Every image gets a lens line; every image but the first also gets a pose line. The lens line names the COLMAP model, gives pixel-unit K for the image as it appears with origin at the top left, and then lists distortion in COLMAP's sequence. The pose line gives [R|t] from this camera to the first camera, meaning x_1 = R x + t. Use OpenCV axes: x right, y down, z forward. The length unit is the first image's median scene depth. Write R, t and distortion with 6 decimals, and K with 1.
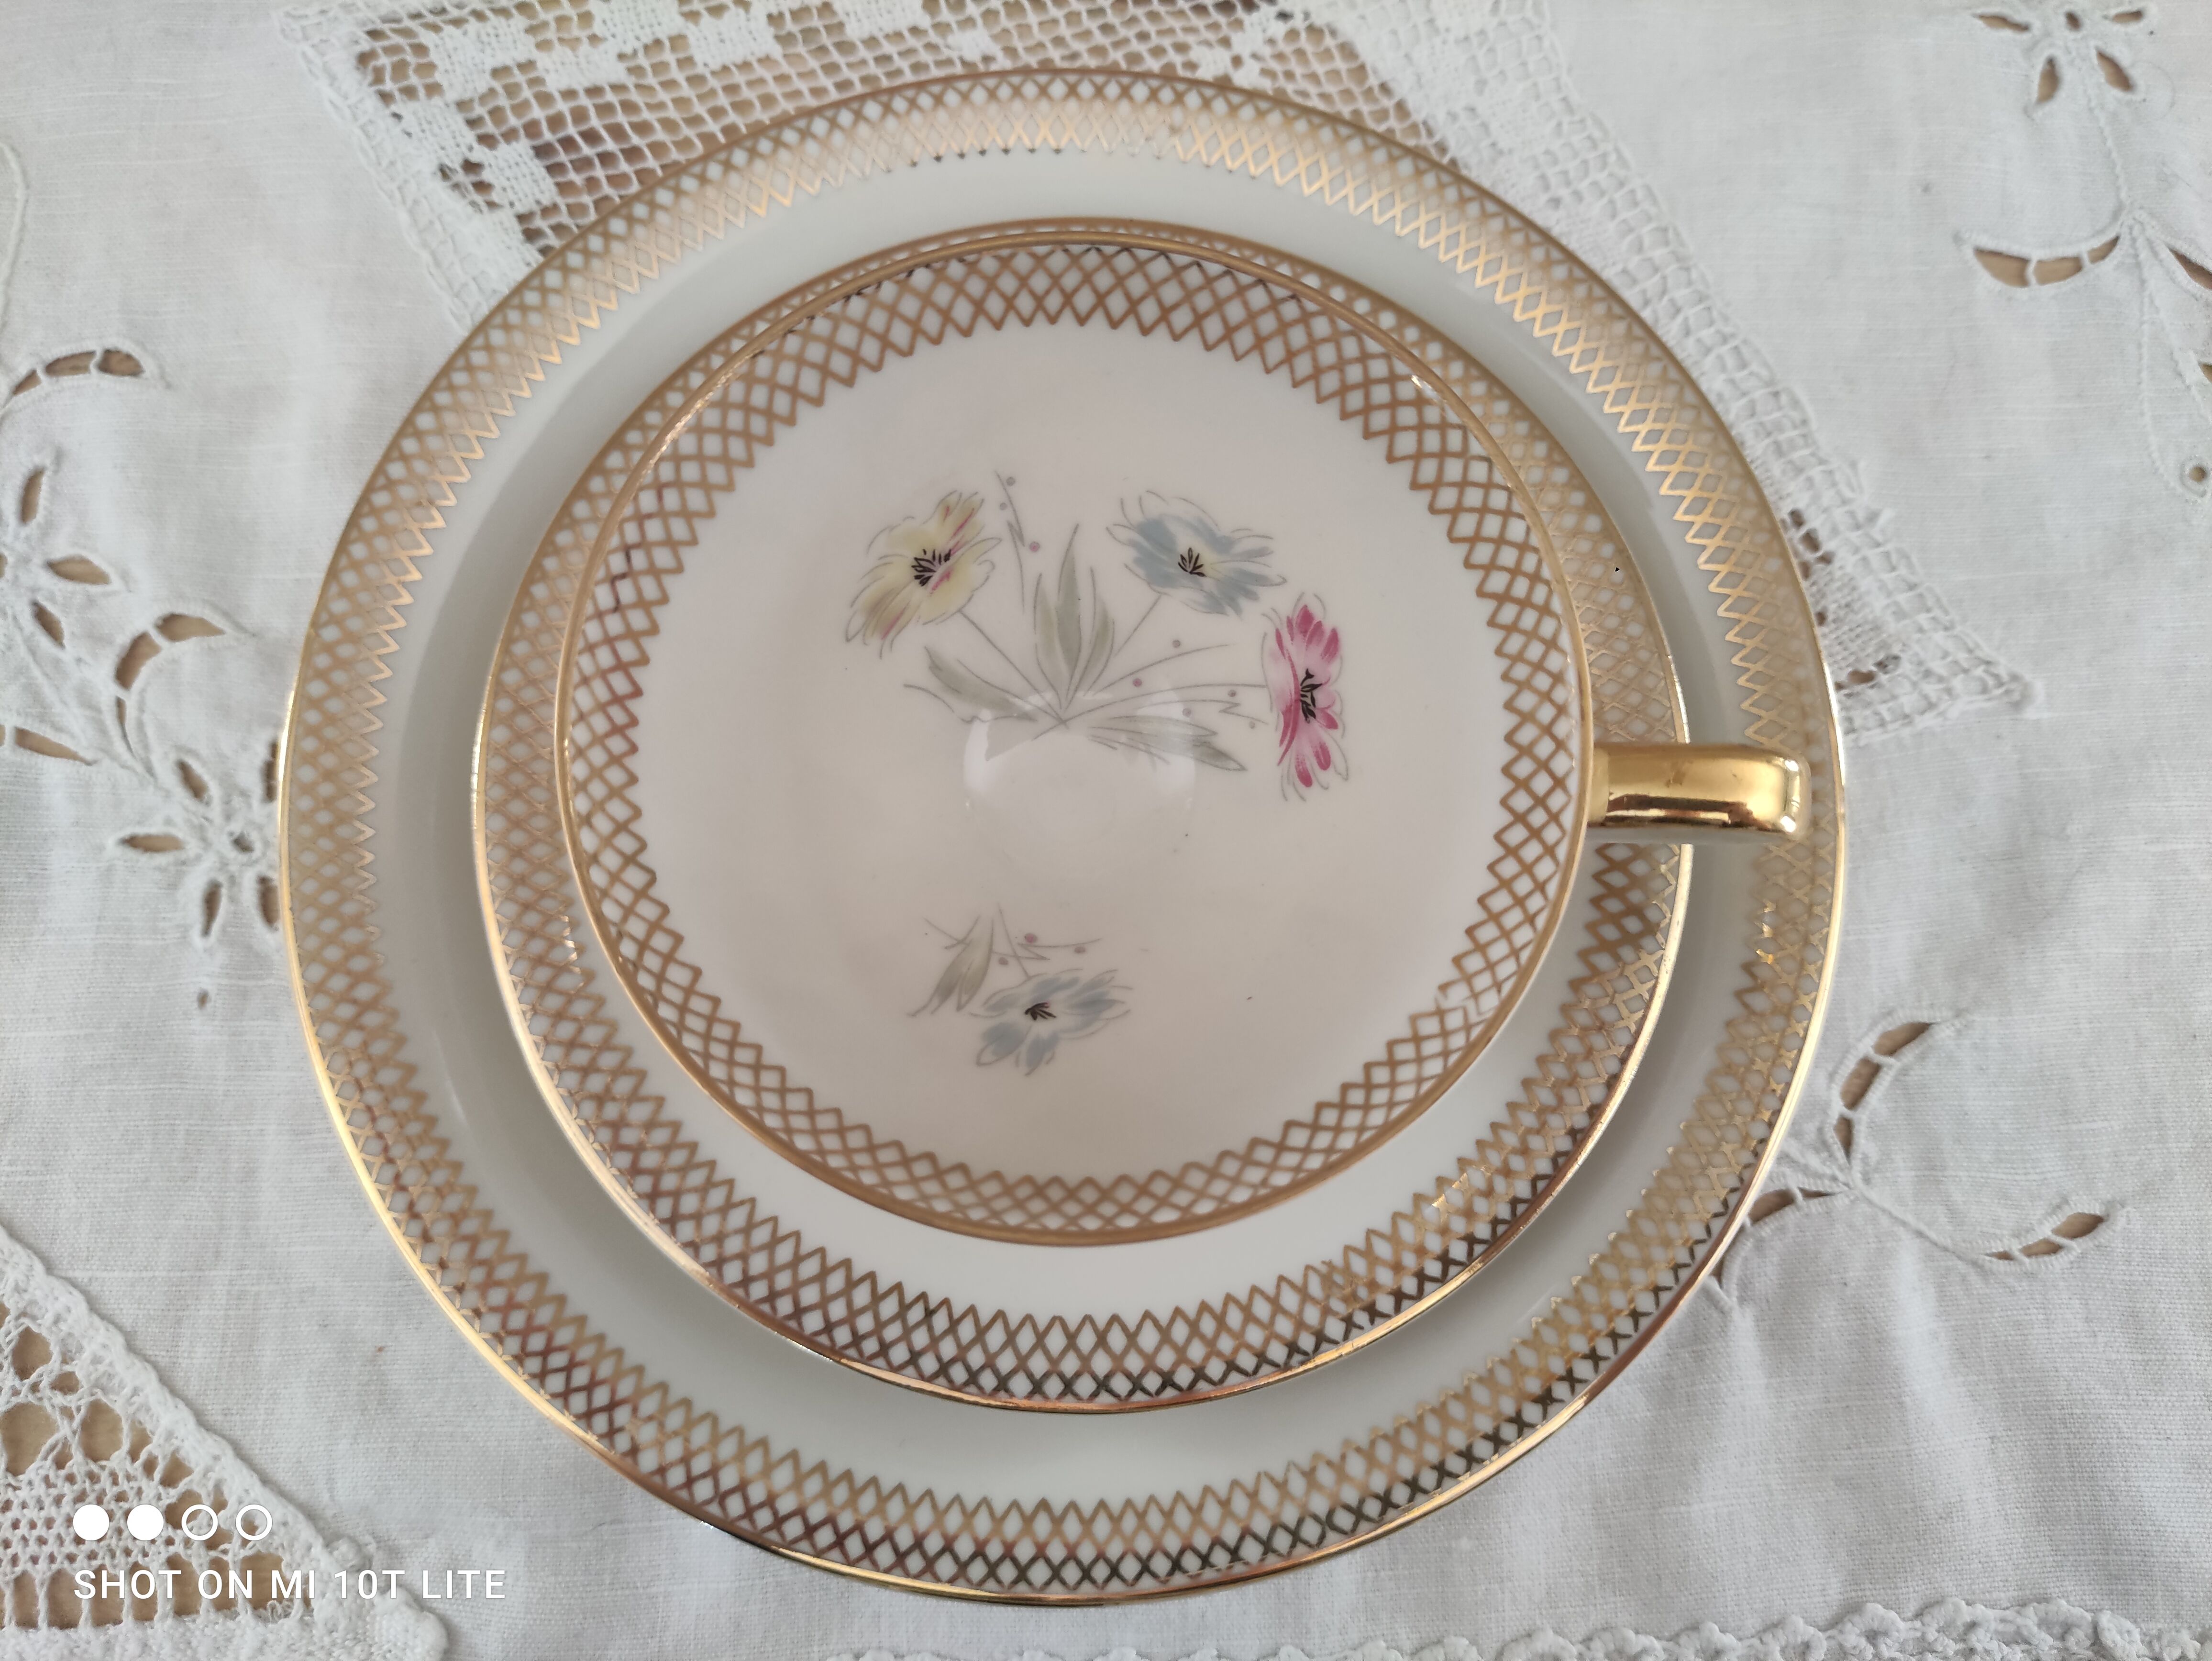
lens RADIAL K [[1763.8, 0, 1072.9], [0, 1763.8, 830.2], [0, 0, 1]] dist [-0.033956, -0.004279]
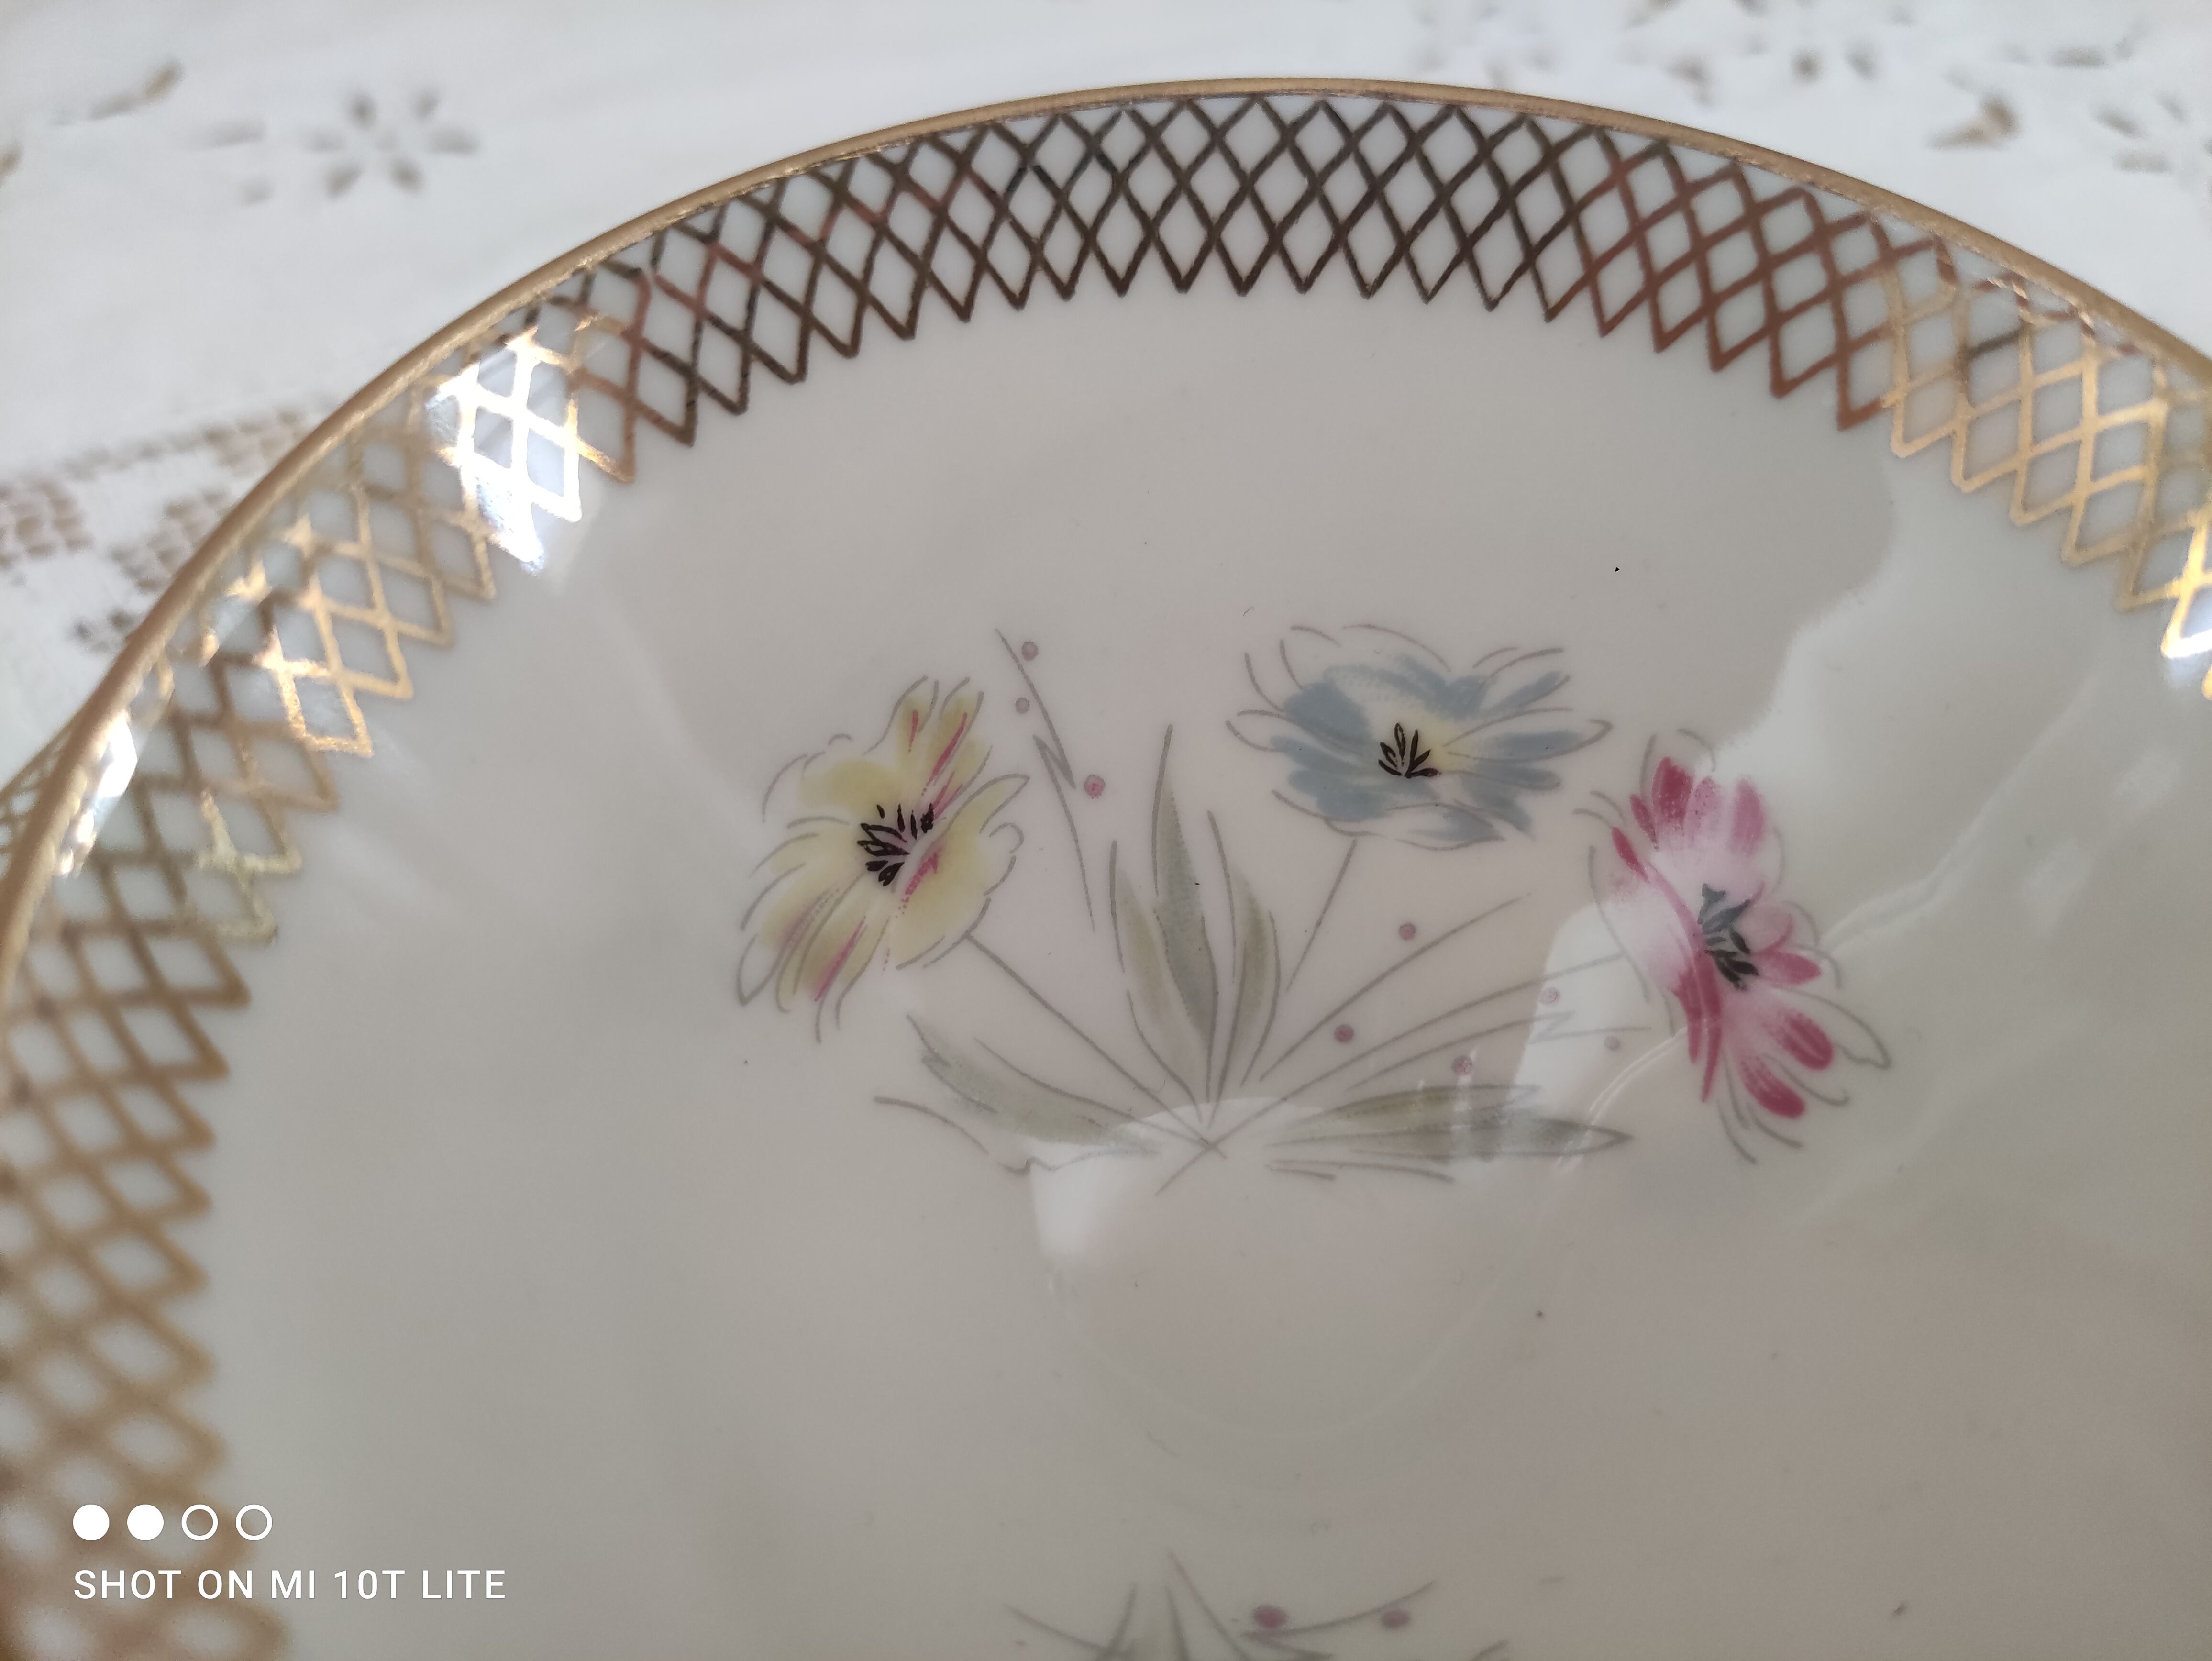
lens RADIAL K [[1763.8, 0, 1072.9], [0, 1763.8, 830.2], [0, 0, 1]] dist [-0.033956, -0.004279]
pose [[0.982187, -0.165593, 0.088818, -0.075812], [0.187892, 0.871772, -0.452448, 0.078969], [-0.002507, 0.461077, 0.887357, 0.564470]]
